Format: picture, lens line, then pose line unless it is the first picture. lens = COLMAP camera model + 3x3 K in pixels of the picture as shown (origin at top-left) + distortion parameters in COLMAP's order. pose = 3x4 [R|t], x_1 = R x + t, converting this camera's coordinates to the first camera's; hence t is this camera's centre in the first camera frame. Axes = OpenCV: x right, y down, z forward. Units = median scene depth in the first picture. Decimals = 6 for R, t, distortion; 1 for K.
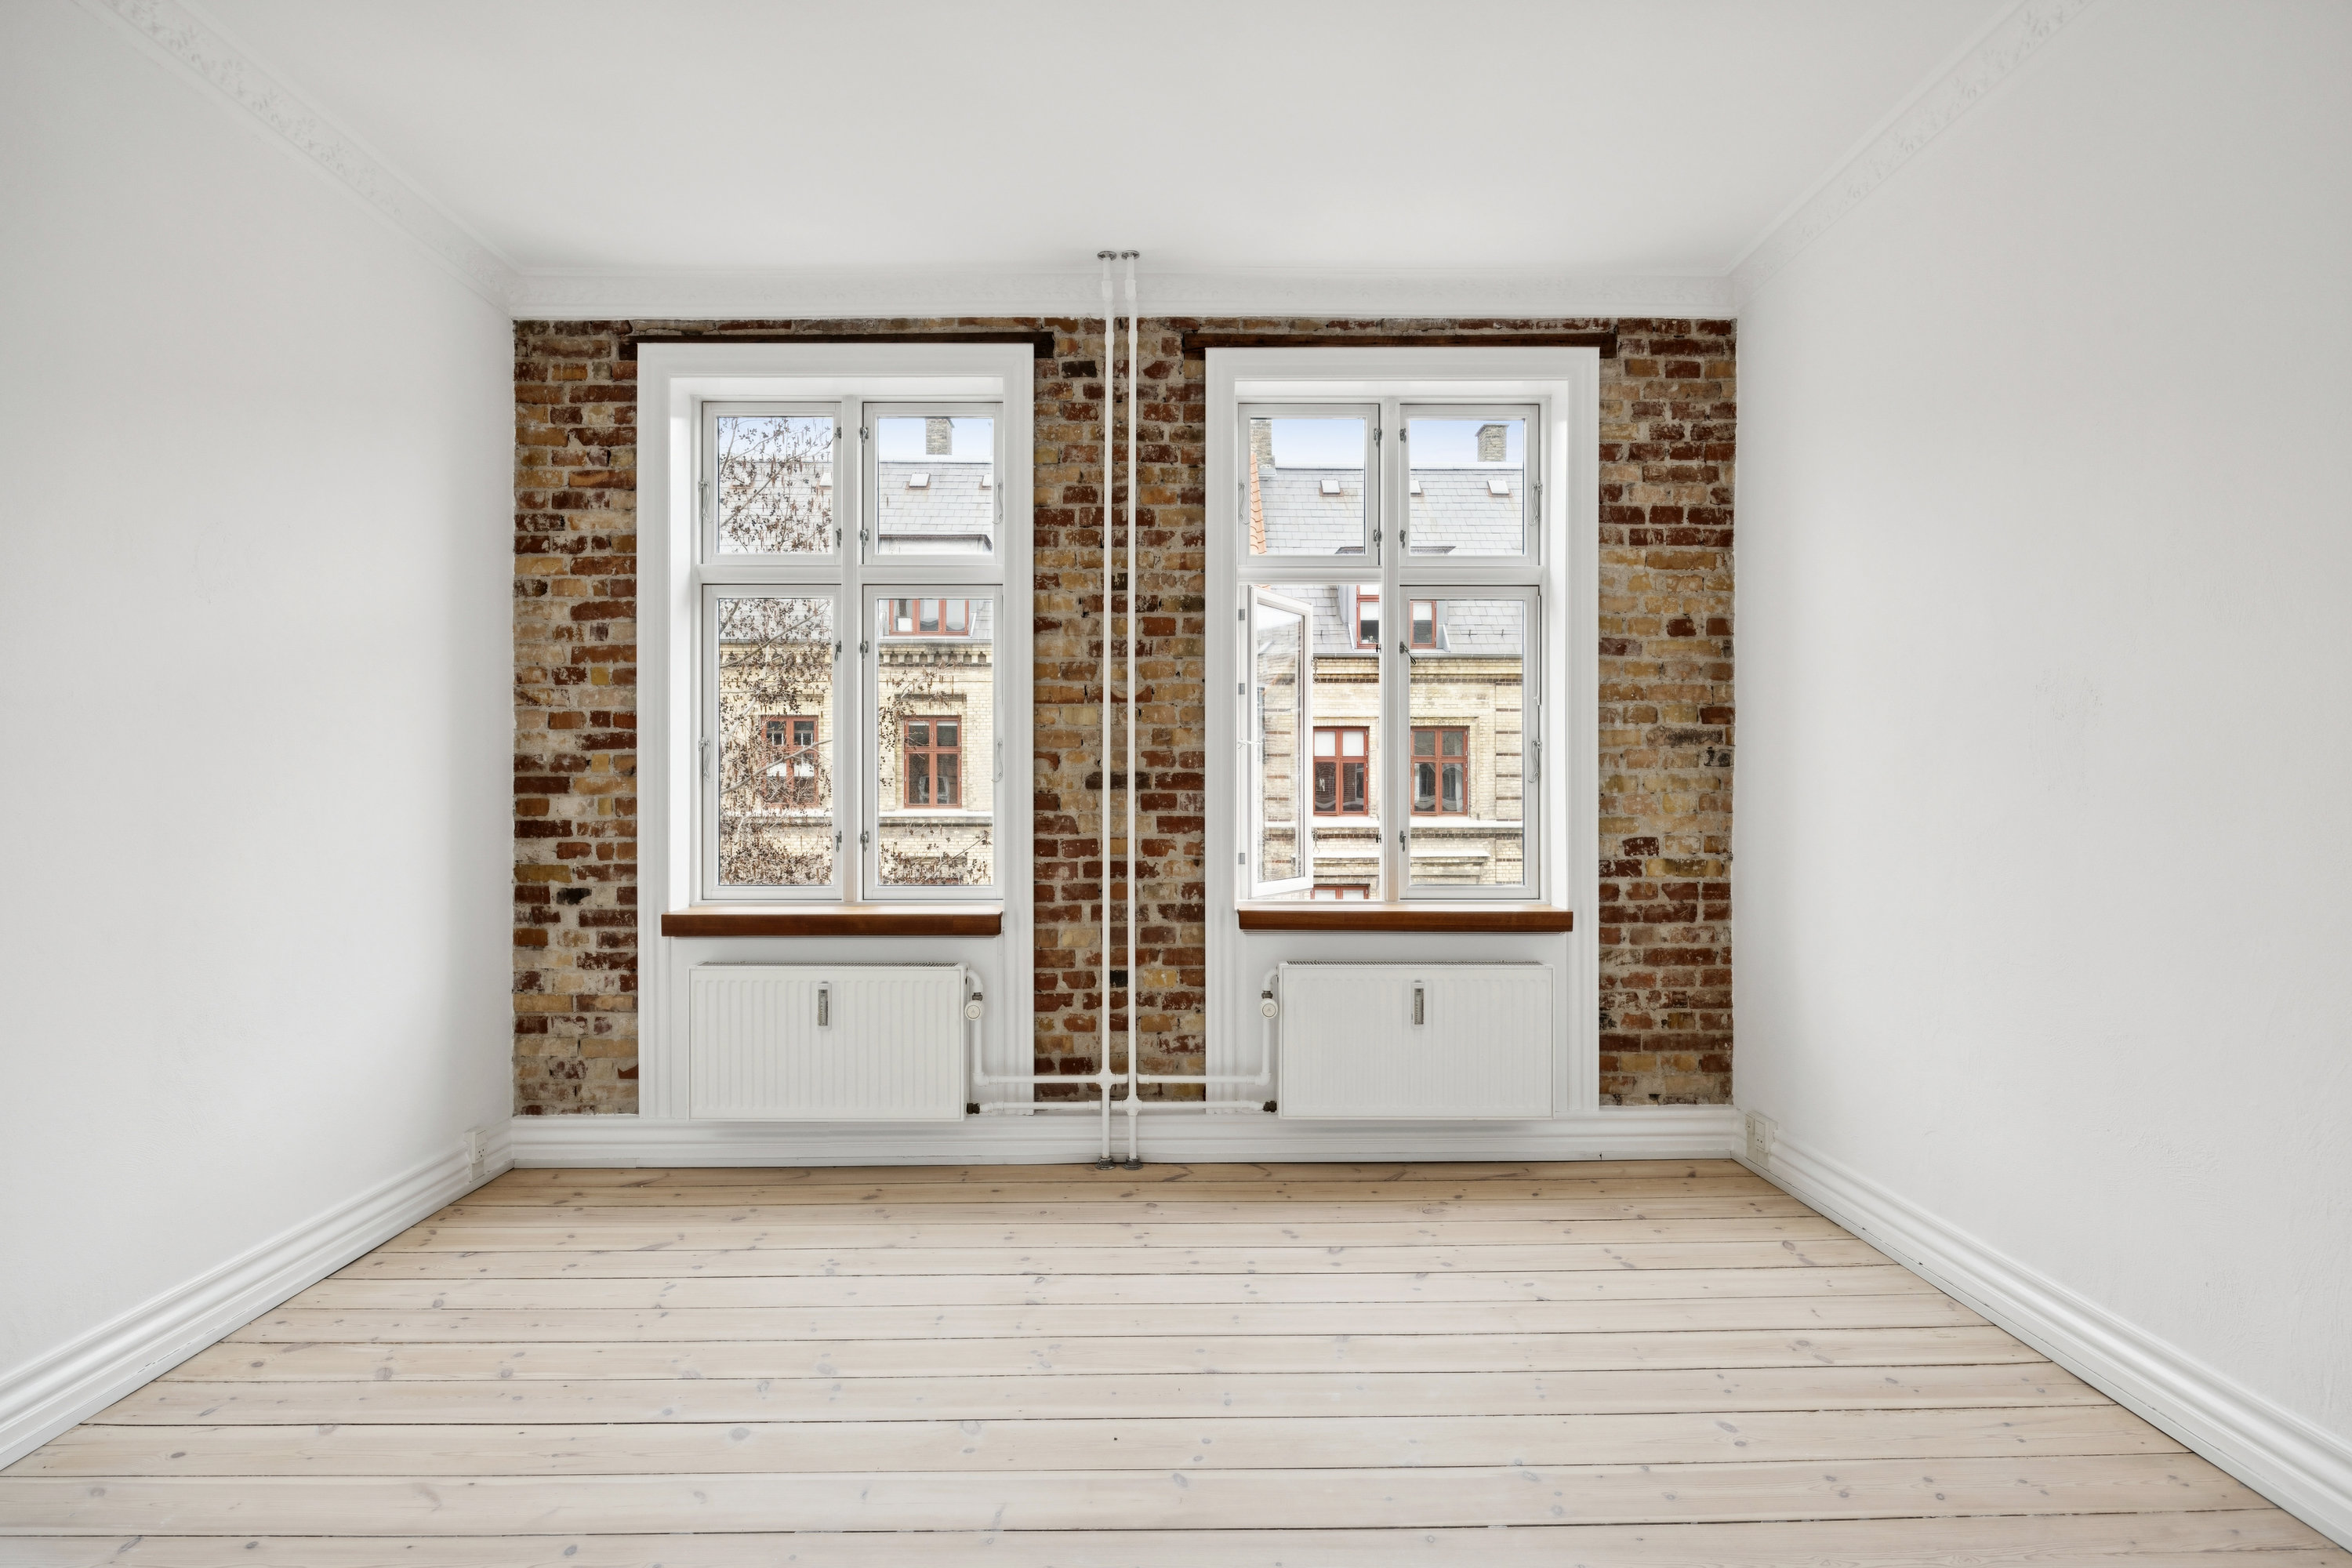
lens RADIAL K [[1271.7, 0, 1176.0], [0, 1271.7, 784.0], [0, 0, 1]] dist [0.016193, -0.000084]
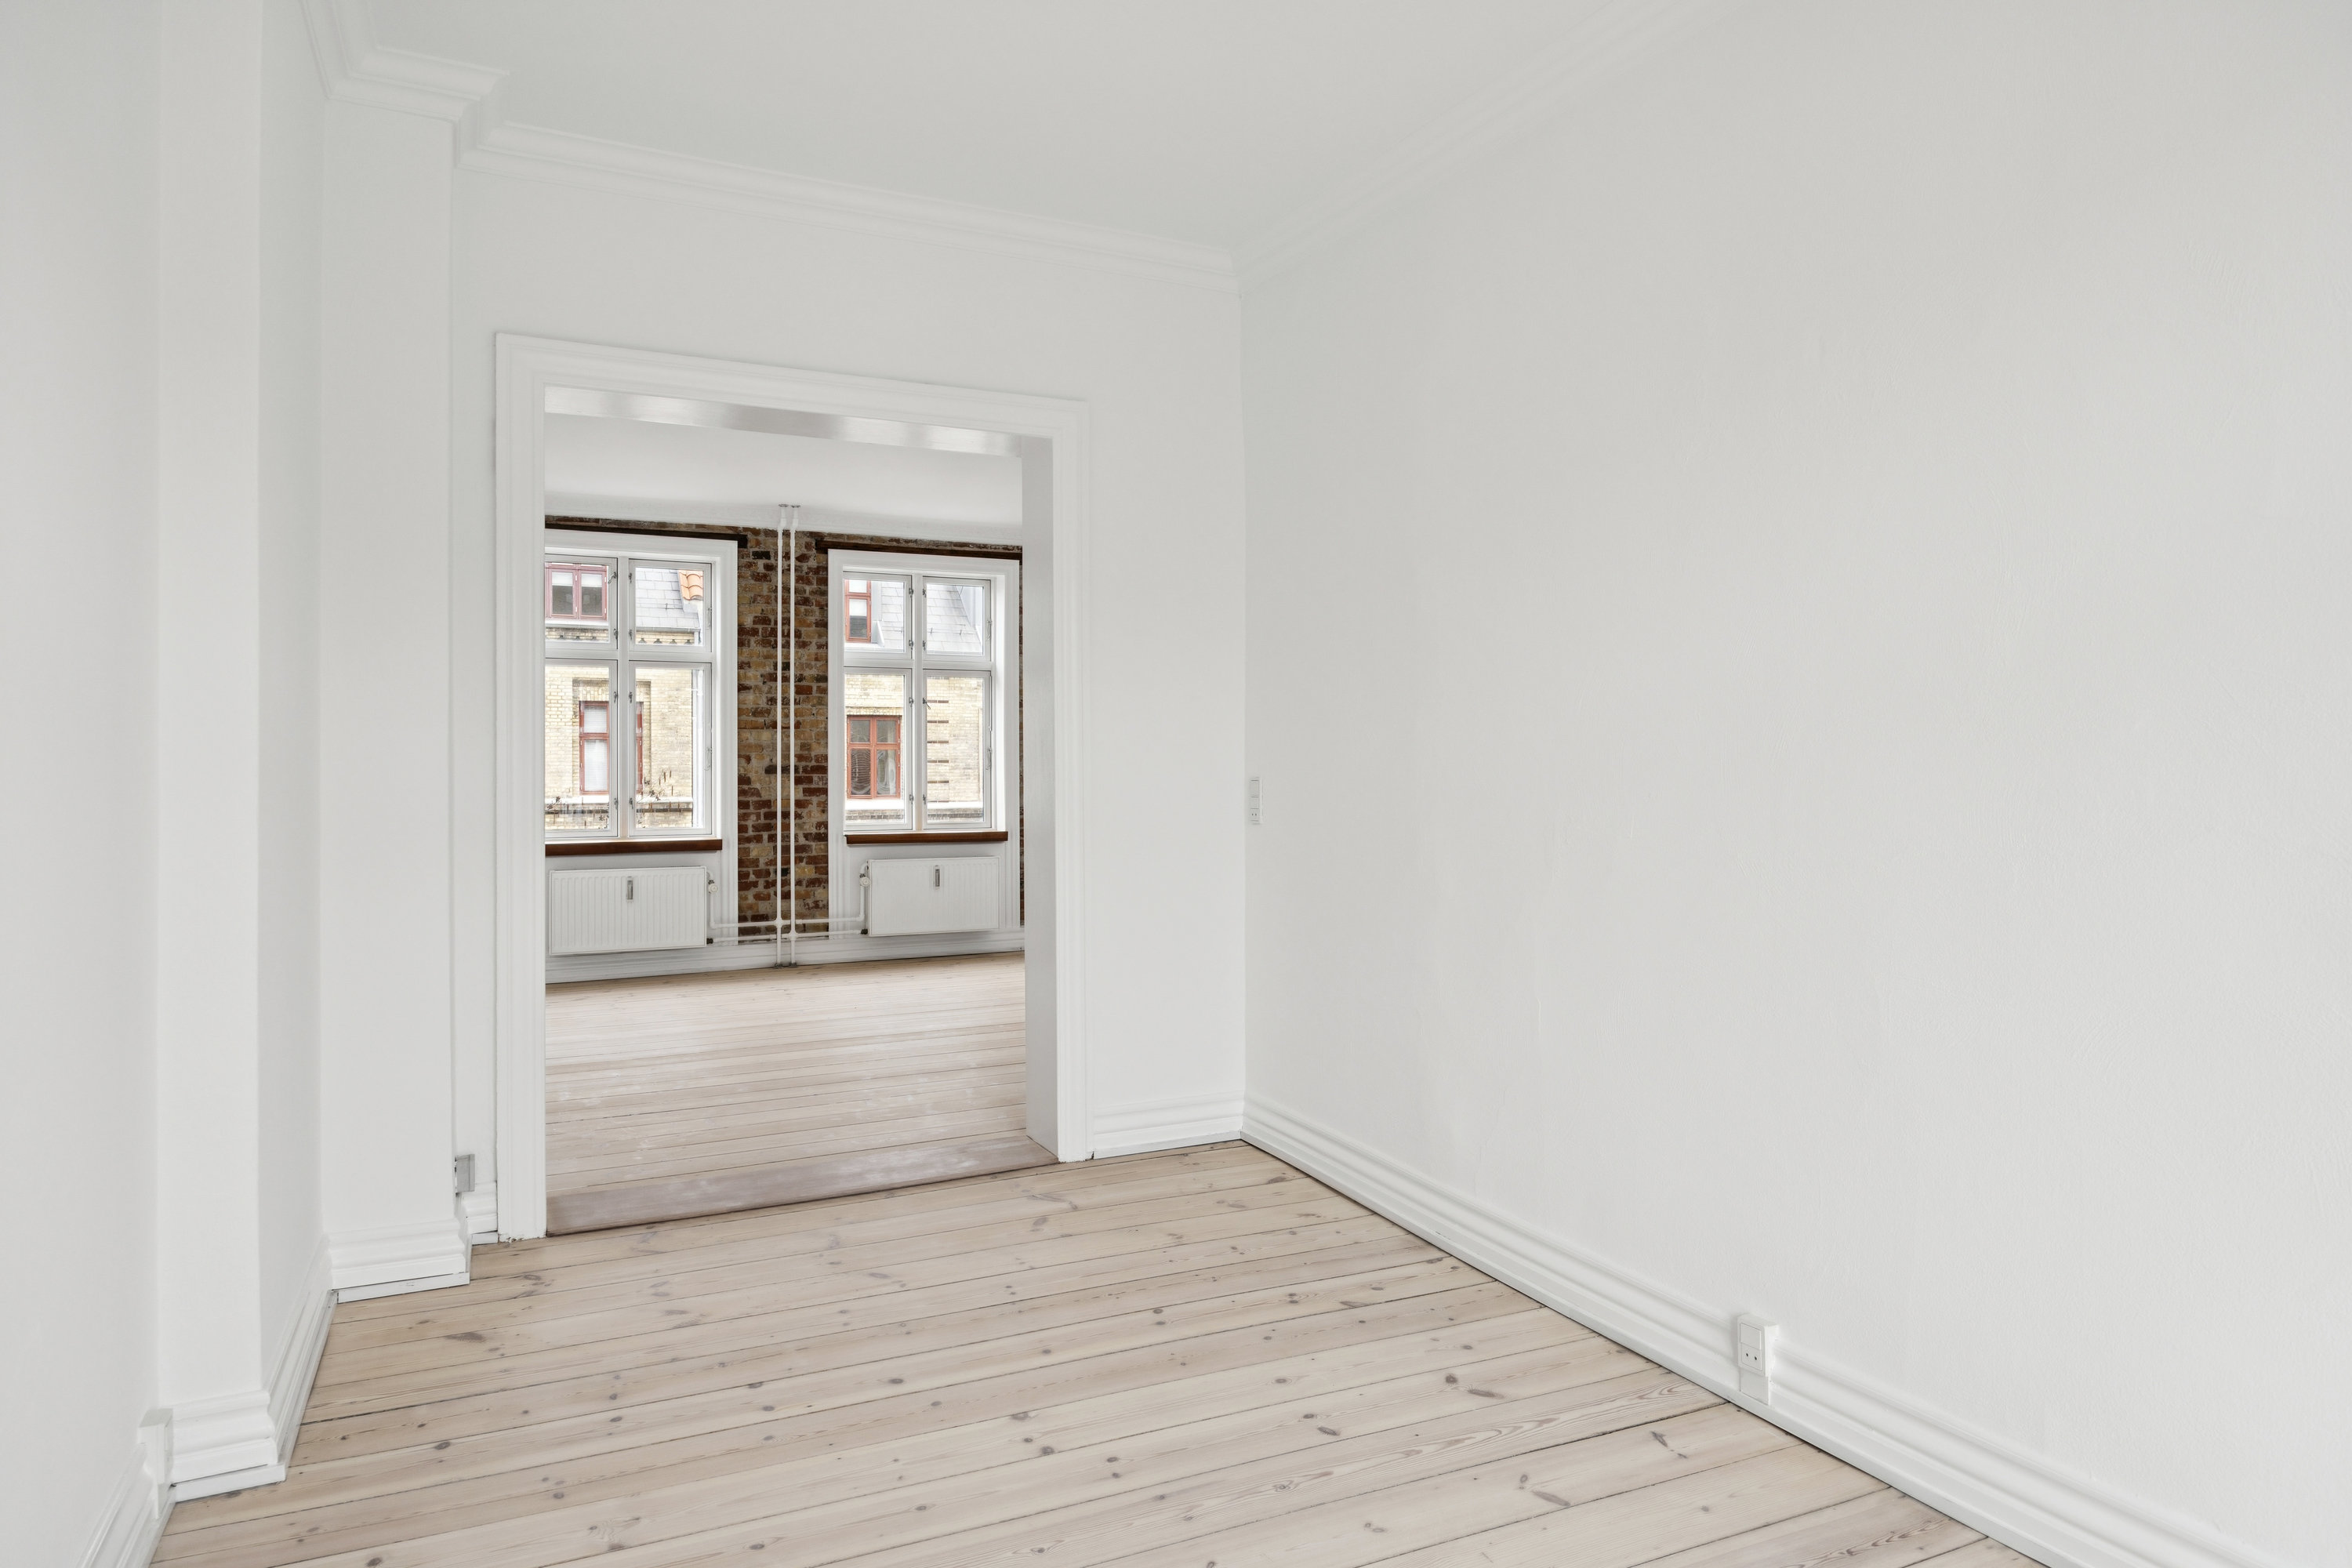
lens RADIAL K [[1411.3, 0, 1163.8], [0, 1411.3, 773.0], [0, 0, 1]] dist [-0.001356, -0.000031]
pose [[0.909848, -0.003398, 0.414927, -0.408333], [0.001958, 0.999990, 0.003895, -0.004431], [-0.414936, -0.002731, 0.909846, -1.188331]]
